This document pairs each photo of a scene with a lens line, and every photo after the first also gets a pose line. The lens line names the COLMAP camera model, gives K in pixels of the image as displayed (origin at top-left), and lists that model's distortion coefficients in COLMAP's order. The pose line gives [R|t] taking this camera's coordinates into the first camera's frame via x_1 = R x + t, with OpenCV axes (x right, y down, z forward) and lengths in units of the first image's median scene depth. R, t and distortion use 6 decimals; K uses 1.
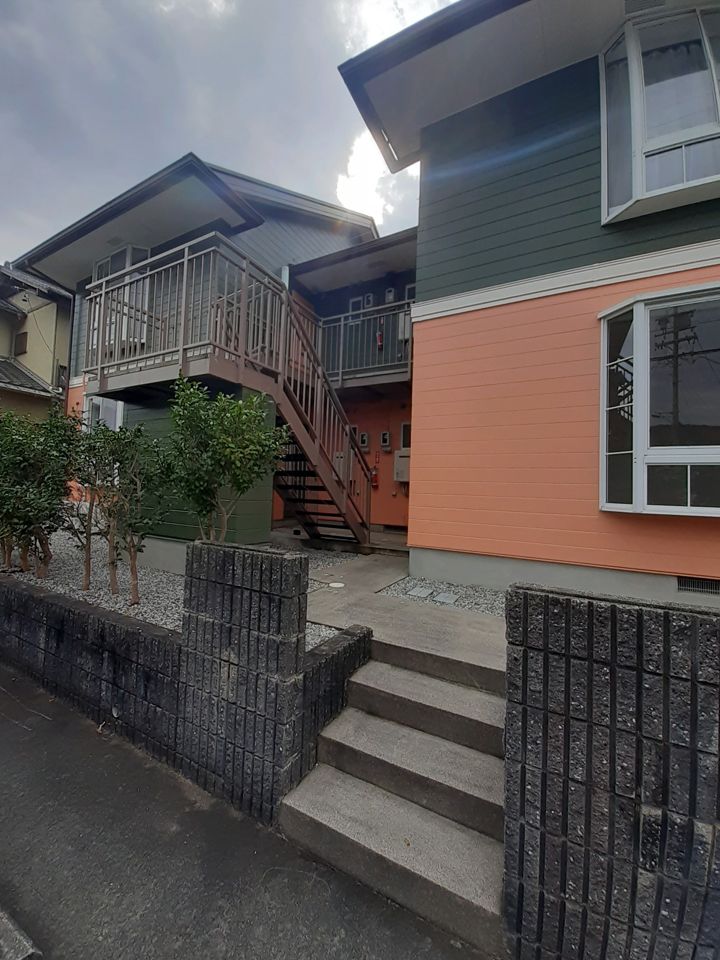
lens RADIAL K [[380.0, 0, 348.3], [0, 380.0, 480.9], [0, 0, 1]] dist [0.026682, -0.020014]
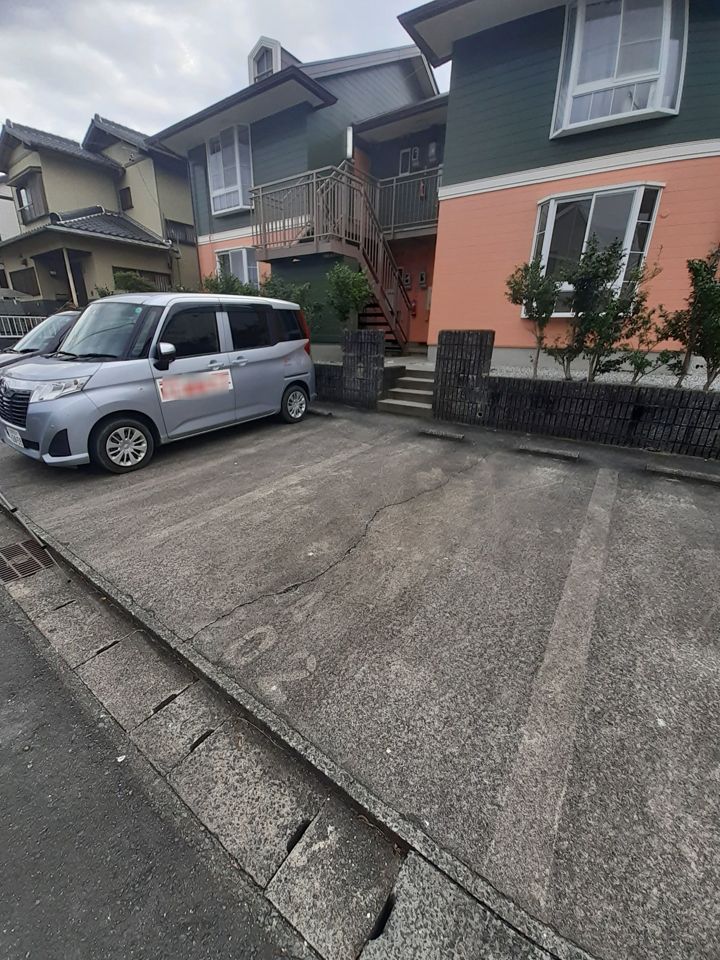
lens RADIAL K [[380.0, 0, 348.3], [0, 380.0, 480.9], [0, 0, 1]] dist [0.026682, -0.020014]
pose [[0.994161, 0.016874, -0.106578, -0.017560], [0.025577, 0.922700, 0.384669, 0.040104], [0.104830, -0.385149, 0.916881, -0.779432]]
